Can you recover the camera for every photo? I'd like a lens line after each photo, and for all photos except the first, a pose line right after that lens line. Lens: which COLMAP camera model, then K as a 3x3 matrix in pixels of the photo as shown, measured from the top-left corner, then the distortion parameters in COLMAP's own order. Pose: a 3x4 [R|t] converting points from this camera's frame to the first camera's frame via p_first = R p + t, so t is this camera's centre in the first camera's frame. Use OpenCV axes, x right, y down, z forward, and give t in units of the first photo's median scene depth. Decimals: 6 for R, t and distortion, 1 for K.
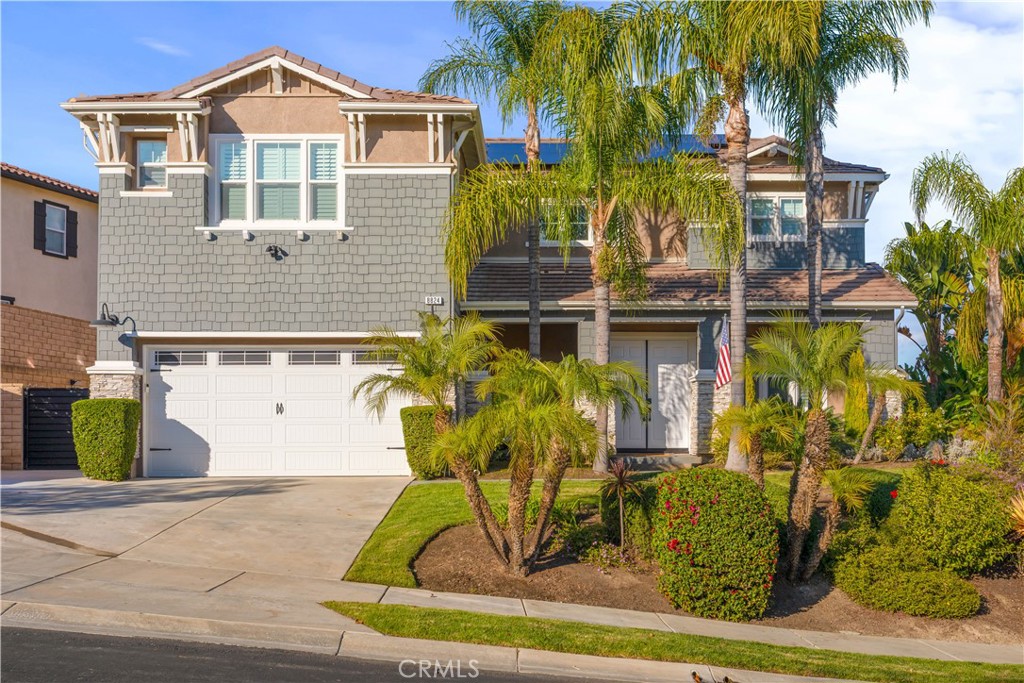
lens RADIAL K [[1148.6, 0, 558.5], [0, 1148.6, 417.8], [0, 0, 1]] dist [-0.001027, -0.016942]
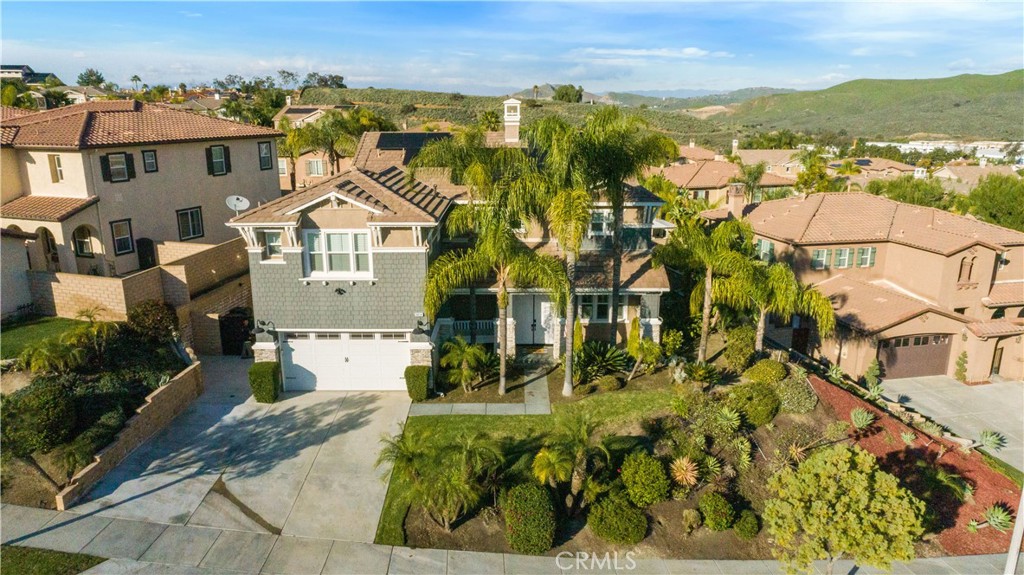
lens RADIAL K [[698.1, 0, 512.0], [0, 698.1, 287.5], [0, 0, 1]] dist [-0.009412, -0.001552]
pose [[0.999720, 0.005033, -0.023109, 0.080961], [0.001287, 0.964079, 0.265613, -0.465333], [0.023616, -0.265569, 0.963803, -0.161319]]
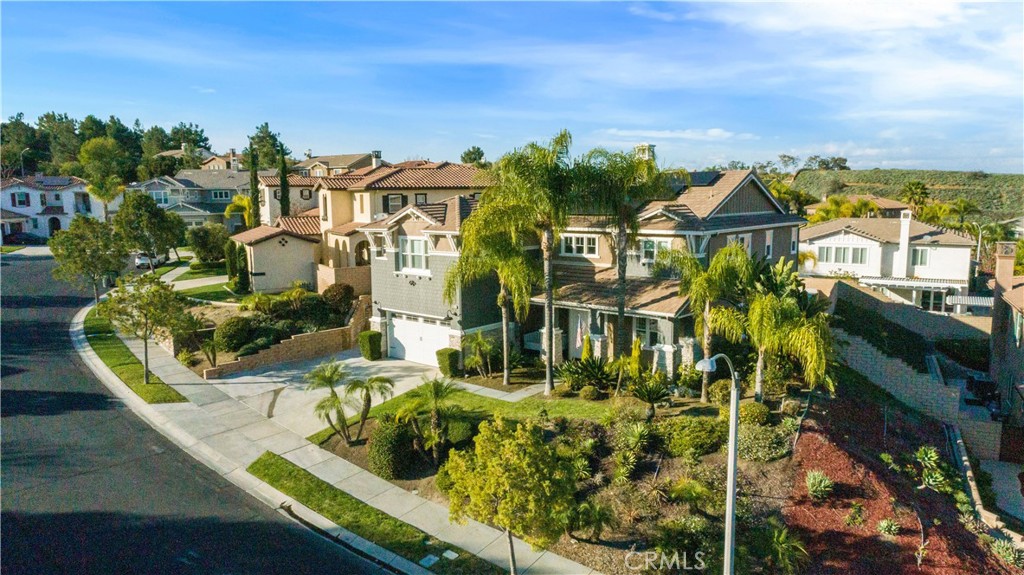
lens RADIAL K [[698.1, 0, 512.0], [0, 698.1, 287.5], [0, 0, 1]] dist [-0.009412, -0.001552]
pose [[0.738942, 0.079212, -0.669096, 0.989651], [0.020378, 0.989983, 0.139707, -0.348637], [0.673460, -0.116870, 0.729926, -0.024853]]
